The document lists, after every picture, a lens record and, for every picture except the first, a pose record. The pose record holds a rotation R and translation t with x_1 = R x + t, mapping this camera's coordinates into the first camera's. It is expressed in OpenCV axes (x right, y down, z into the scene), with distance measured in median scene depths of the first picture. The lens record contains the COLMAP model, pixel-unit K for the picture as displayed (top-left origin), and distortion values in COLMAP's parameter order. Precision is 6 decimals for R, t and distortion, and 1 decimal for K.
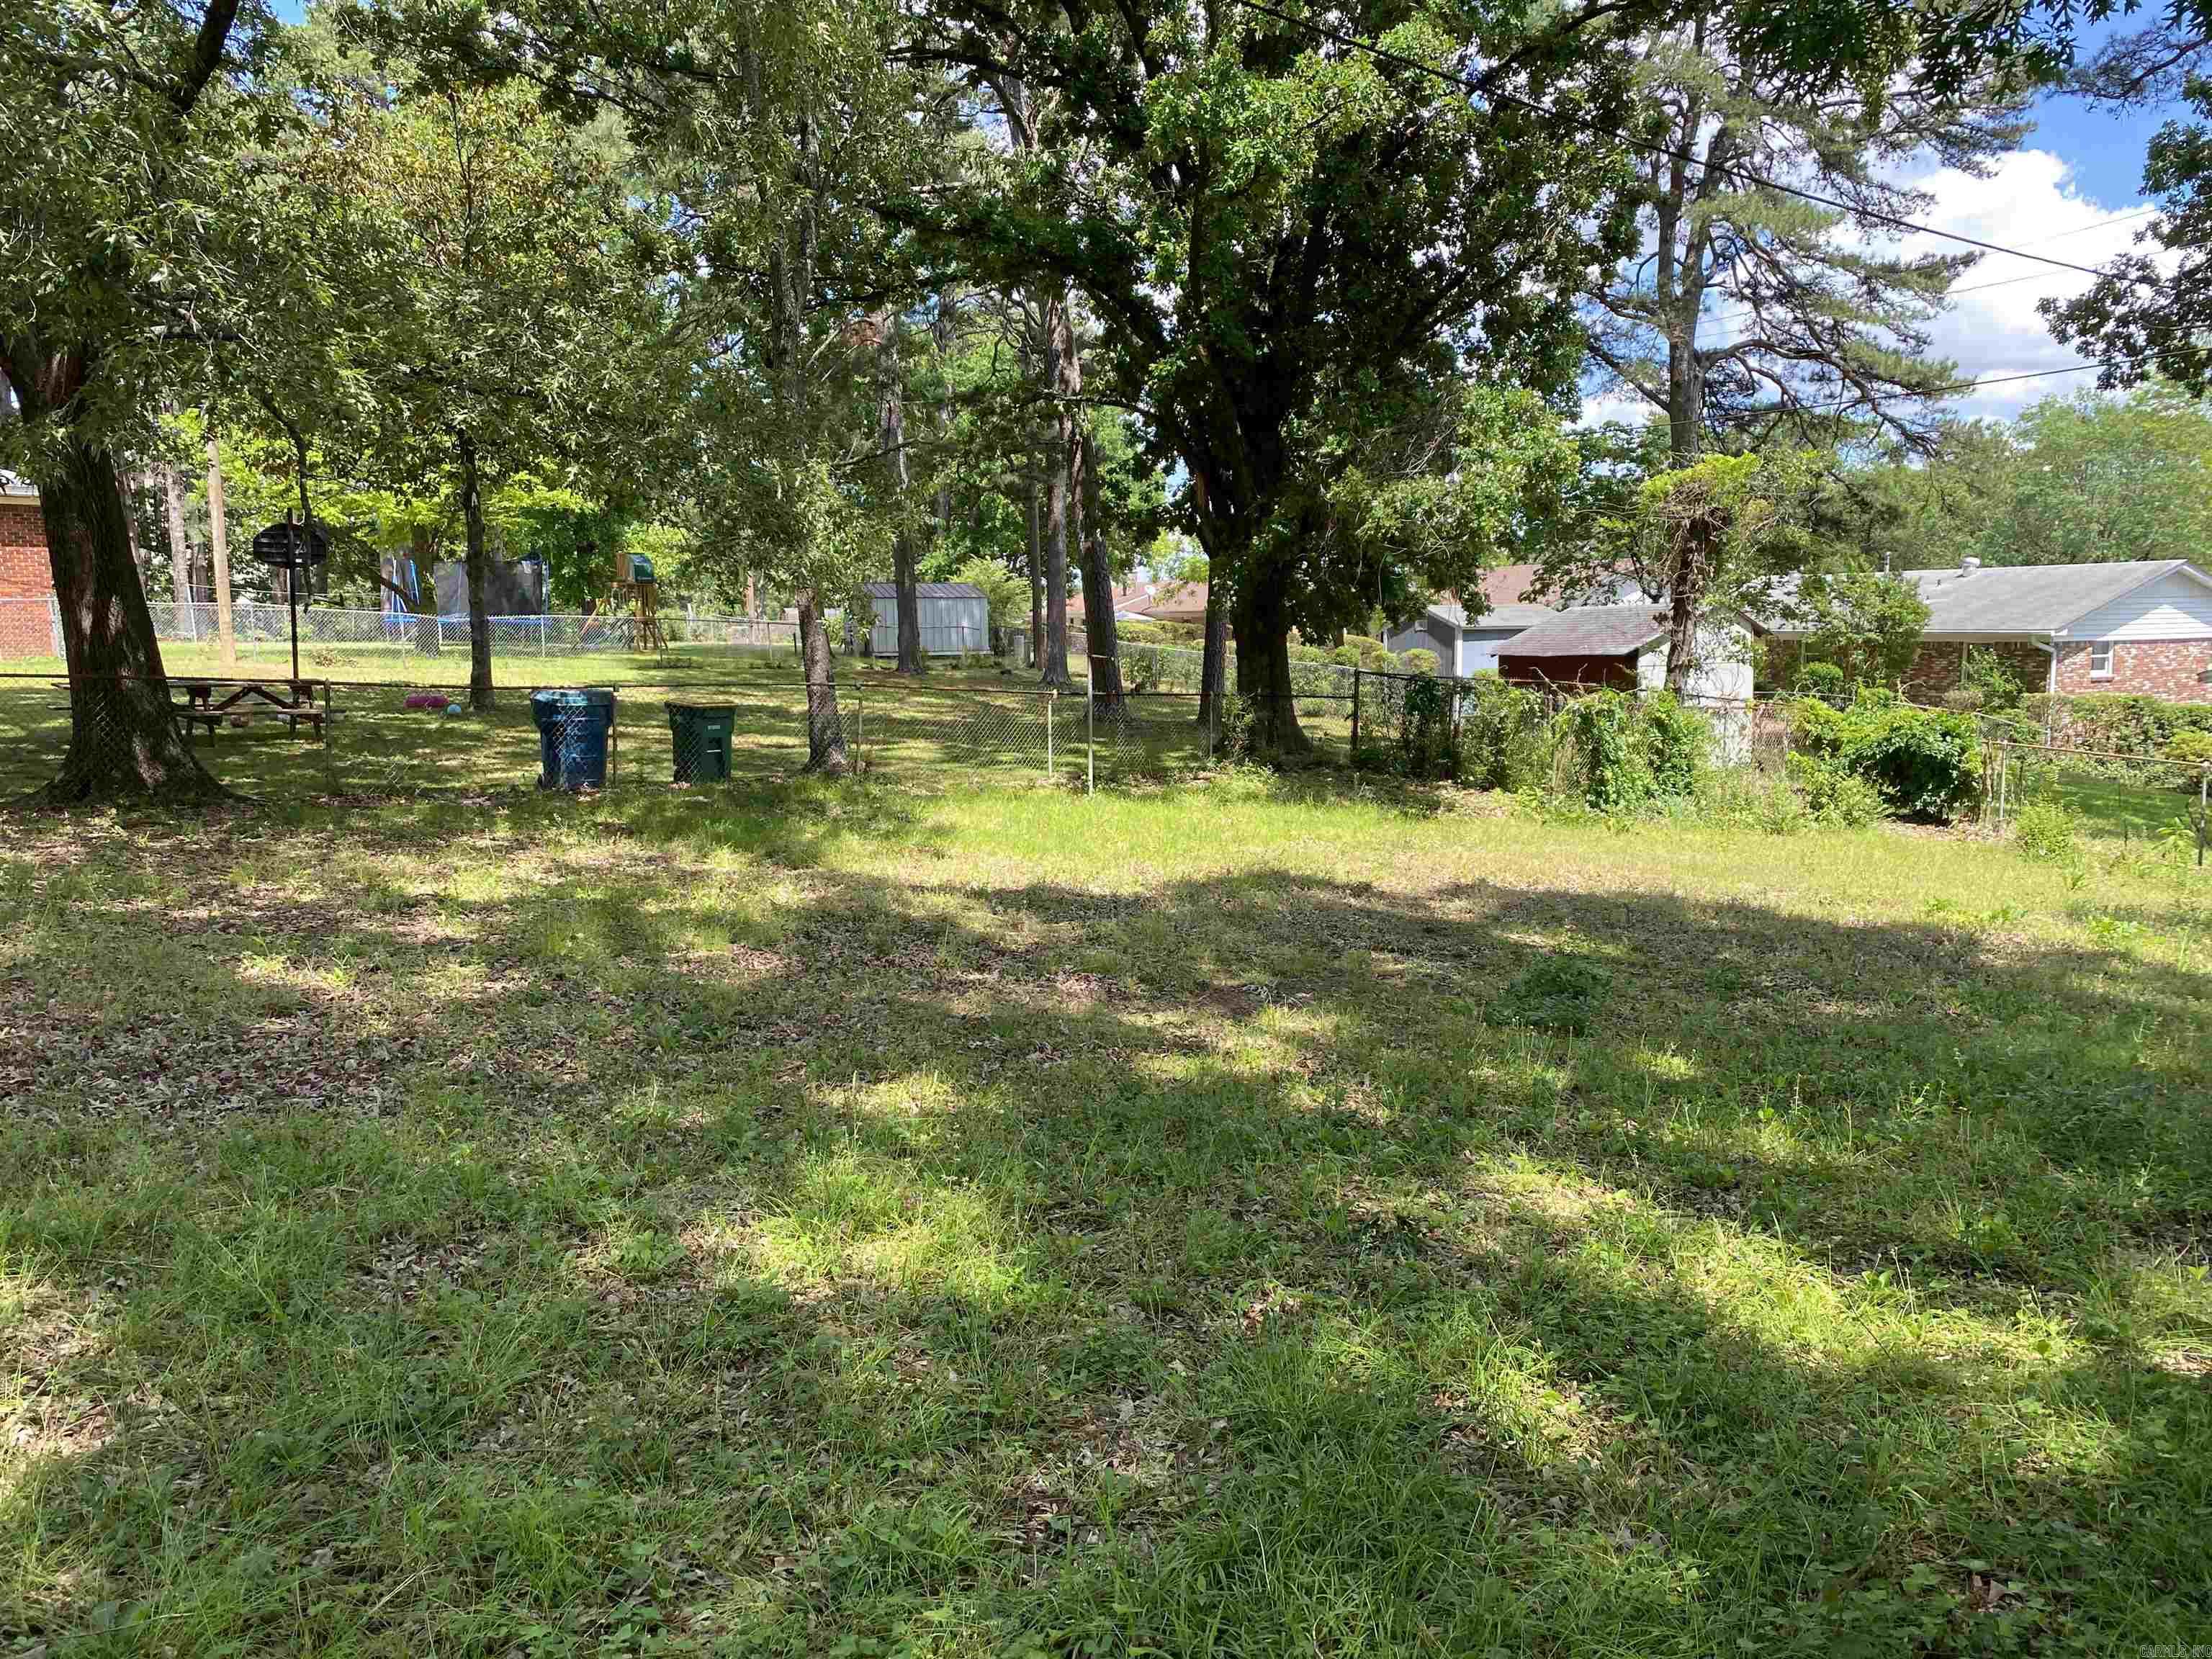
lens RADIAL K [[1667.0, 0, 1095.0], [0, 1667.0, 843.7], [0, 0, 1]] dist [0.043742, -0.055785]
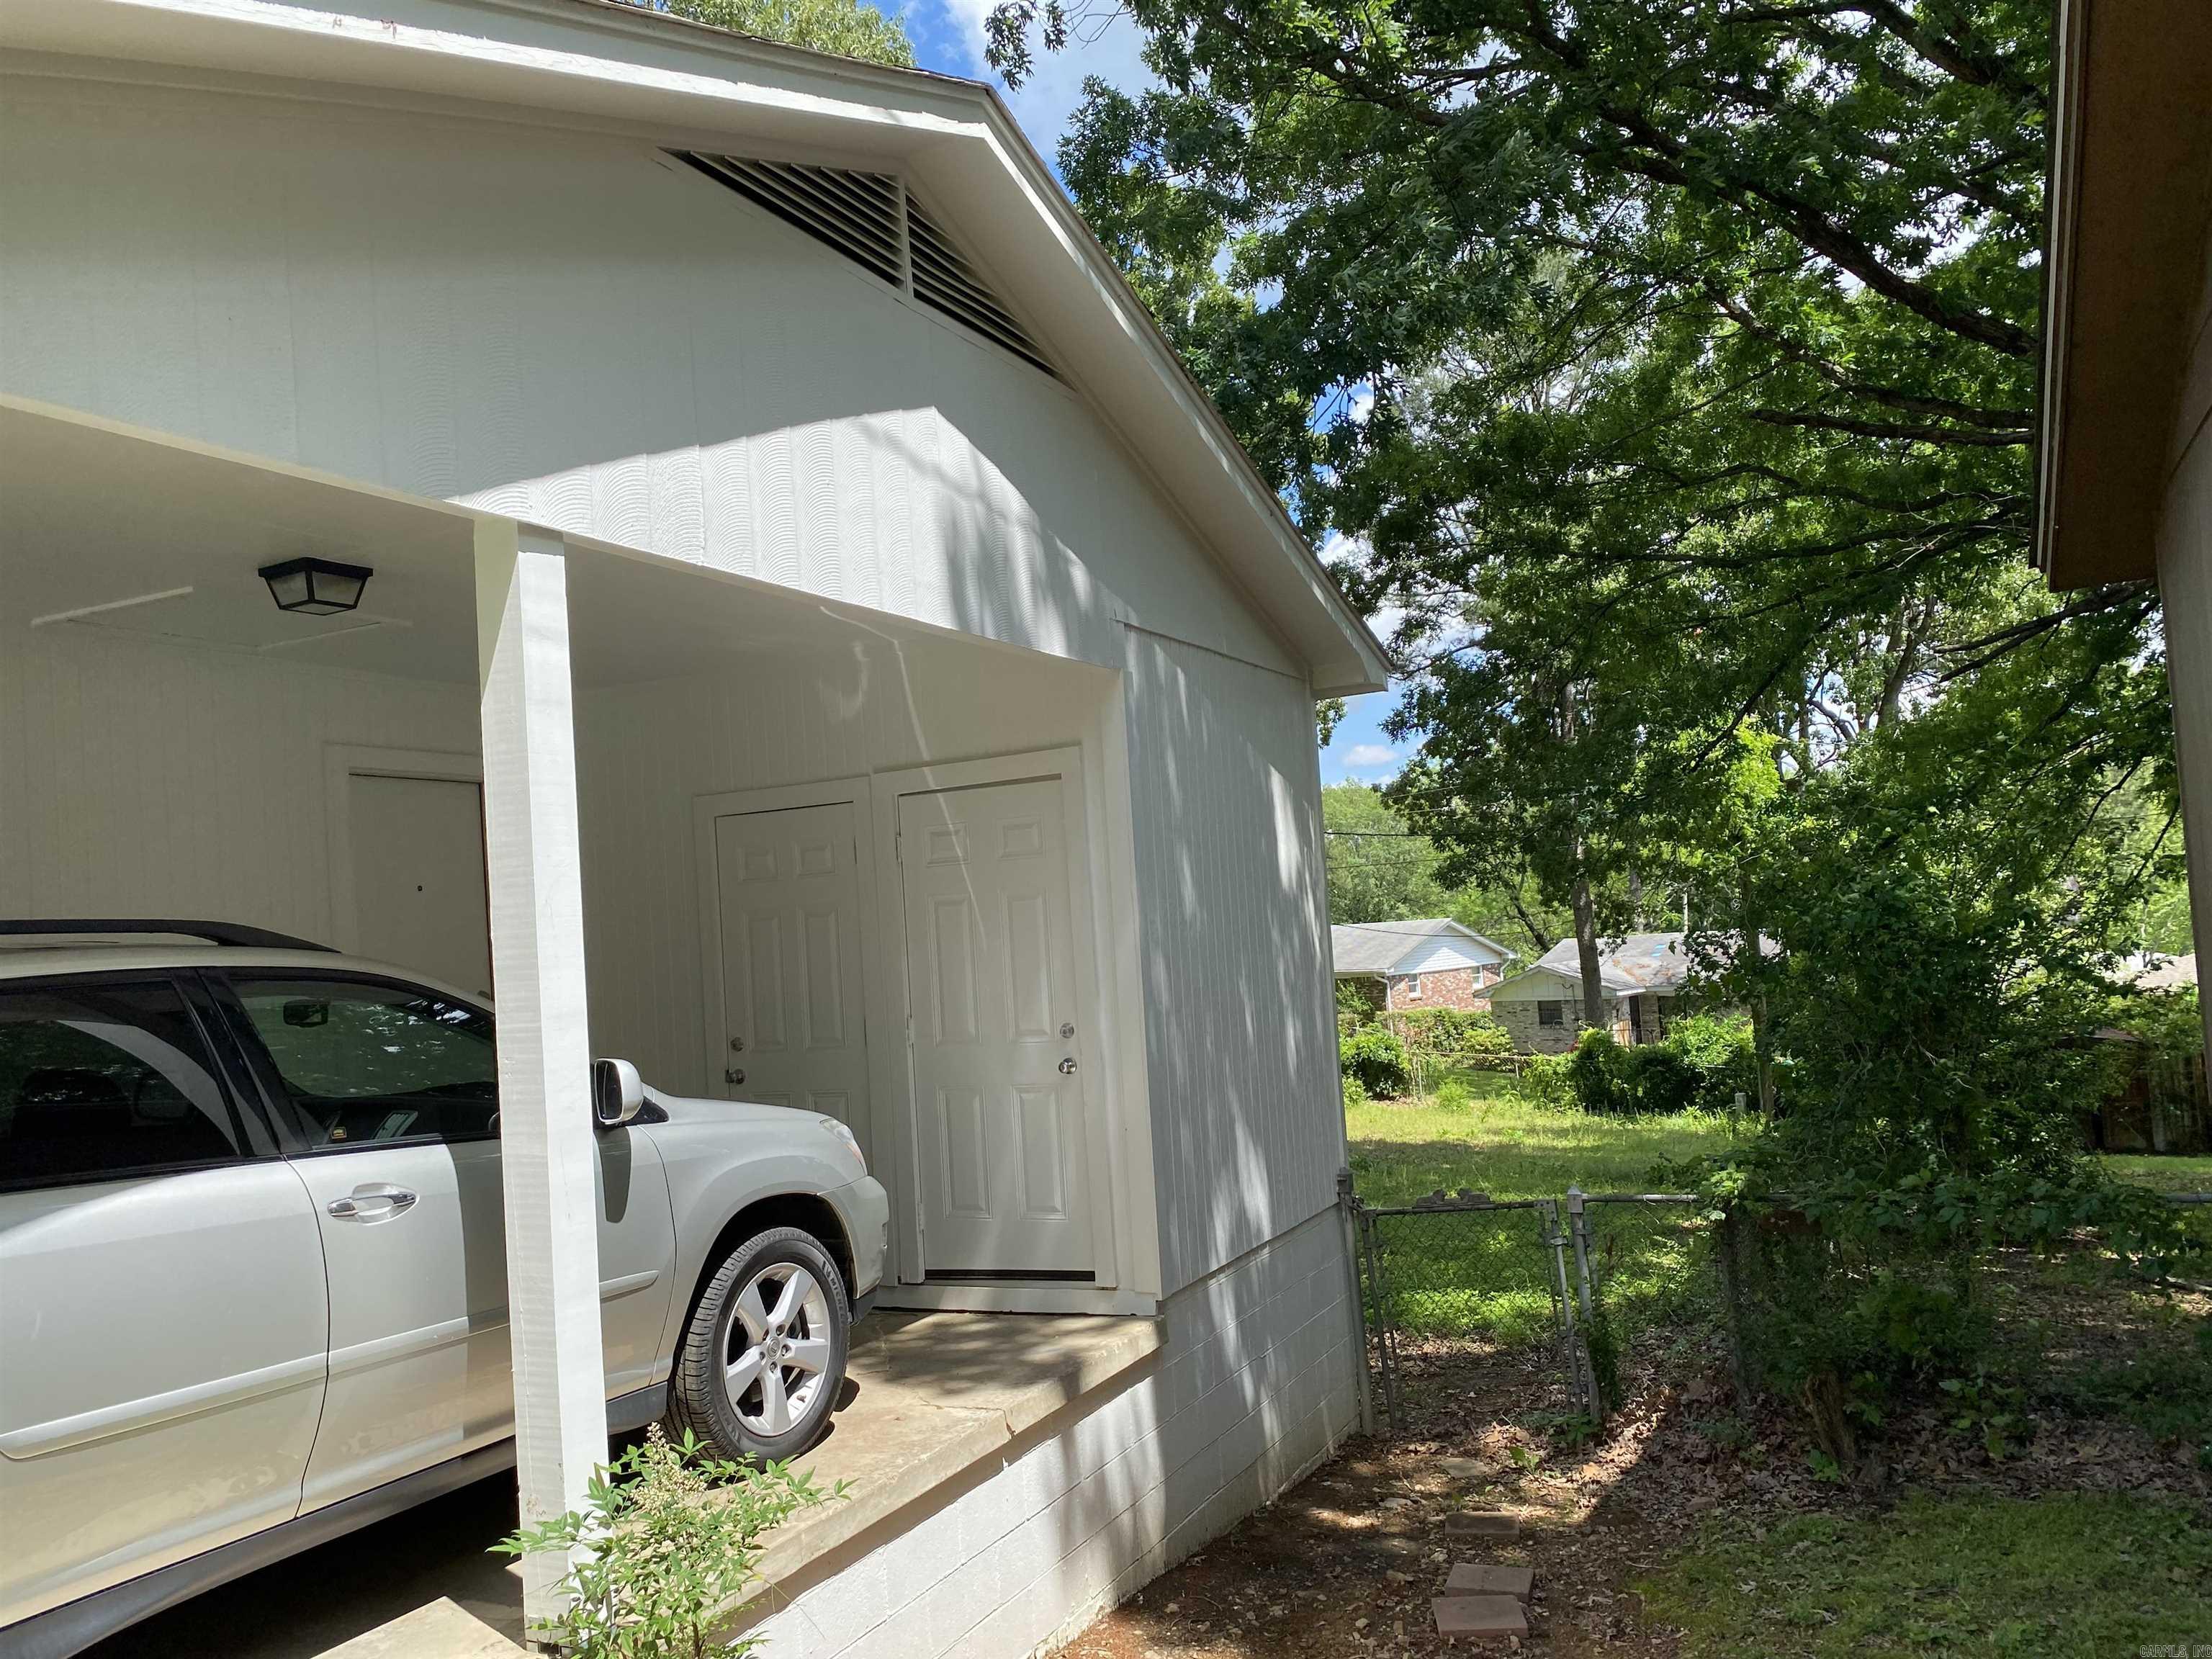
lens RADIAL K [[1667.0, 0, 1041.1], [0, 1667.0, 860.4], [0, 0, 1]] dist [0.043742, -0.055785]
pose [[0.934557, -0.037307, 0.353851, -0.349107], [0.103174, 0.980175, -0.169151, 0.001123], [-0.340526, 0.194590, 0.919879, -0.421953]]
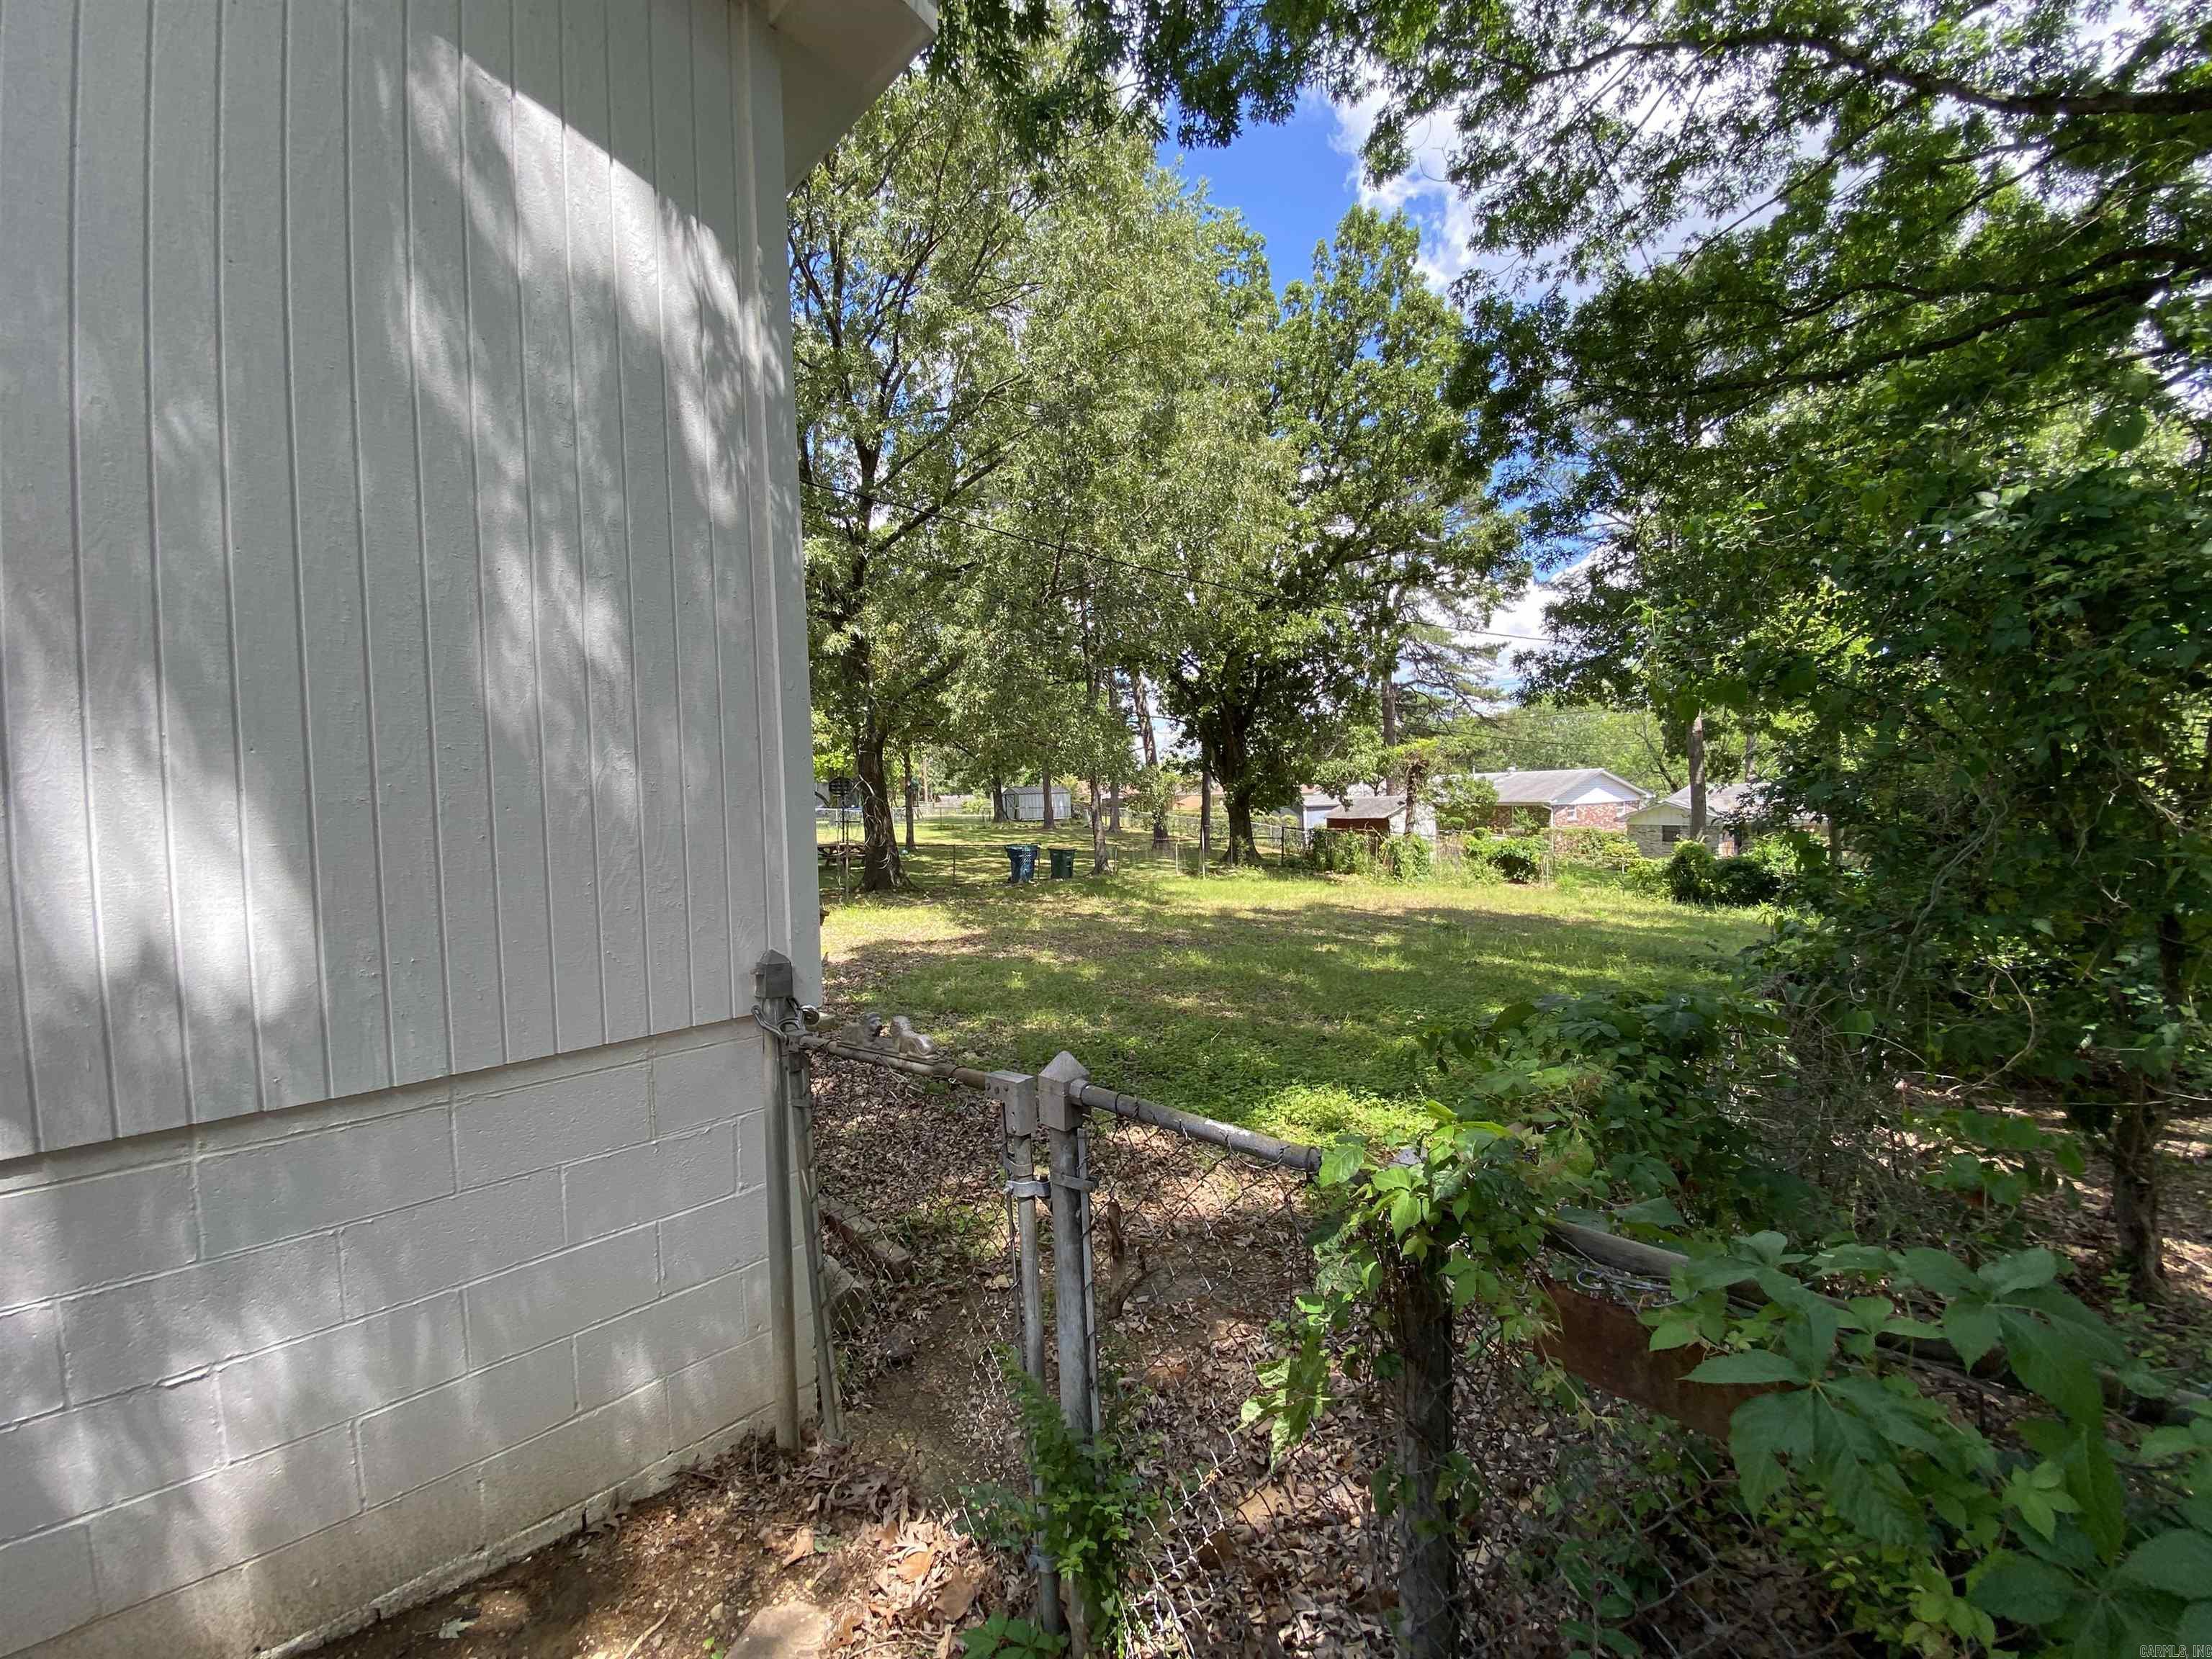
lens RADIAL K [[896.3, 0, 1095.2], [0, 896.3, 828.0], [0, 0, 1]] dist [0.016257, -0.015456]
pose [[0.997945, -0.023255, 0.059704, -0.170352], [0.028709, 0.995328, -0.092189, 0.008443], [-0.057282, 0.093713, 0.993950, -0.247285]]
